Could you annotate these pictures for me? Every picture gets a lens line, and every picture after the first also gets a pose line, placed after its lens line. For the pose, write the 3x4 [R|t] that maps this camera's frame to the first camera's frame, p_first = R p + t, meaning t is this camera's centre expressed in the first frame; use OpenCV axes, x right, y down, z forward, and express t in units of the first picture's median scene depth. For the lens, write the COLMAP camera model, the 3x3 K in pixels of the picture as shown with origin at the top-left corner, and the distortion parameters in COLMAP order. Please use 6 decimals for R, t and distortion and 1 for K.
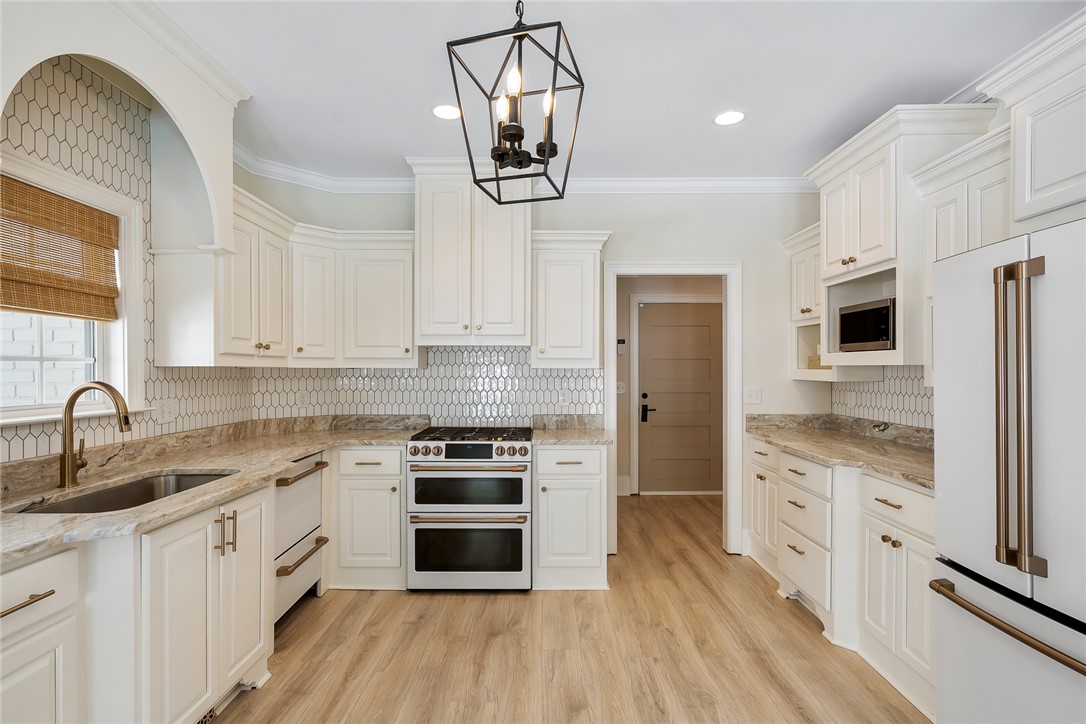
lens RADIAL K [[535.5, 0, 538.6], [0, 535.5, 374.5], [0, 0, 1]] dist [-0.003022, 0.003739]
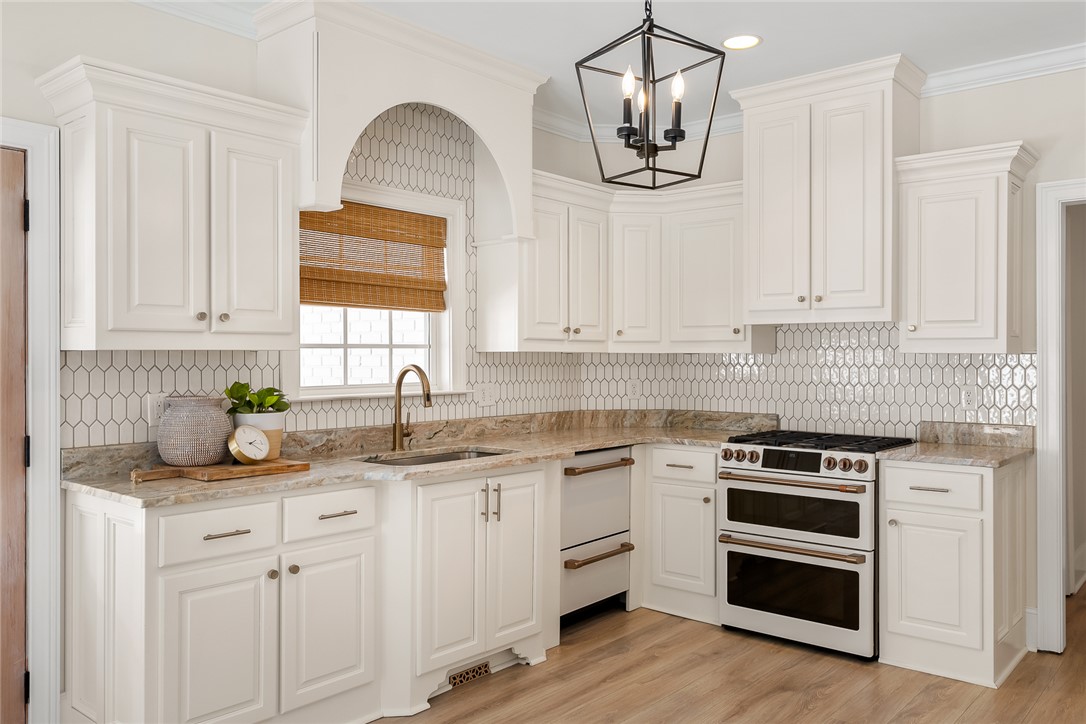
lens RADIAL K [[855.7, 0, 546.0], [0, 855.7, 357.5], [0, 0, 1]] dist [0.002952, 0.018038]
pose [[0.764363, 0.001264, -0.644785, 0.430488], [-0.005986, 0.999969, -0.005135, 0.003269], [0.644759, 0.007785, 0.764347, -0.187278]]
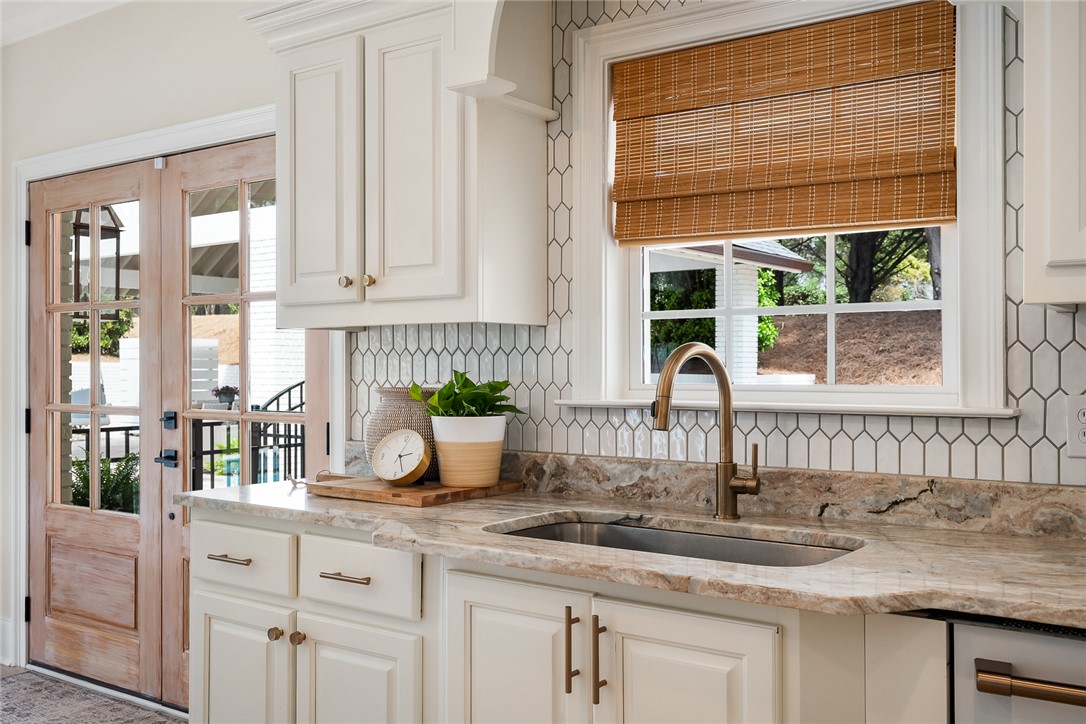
lens RADIAL K [[1074.8, 0, 539.3], [0, 1074.8, 360.2], [0, 0, 1]] dist [0.022349, 0.000000]
pose [[-0.592205, 0.003227, -0.805781, 0.154171], [-0.003060, 0.999976, 0.006254, 0.015727], [0.805781, 0.006169, -0.592181, 1.038327]]
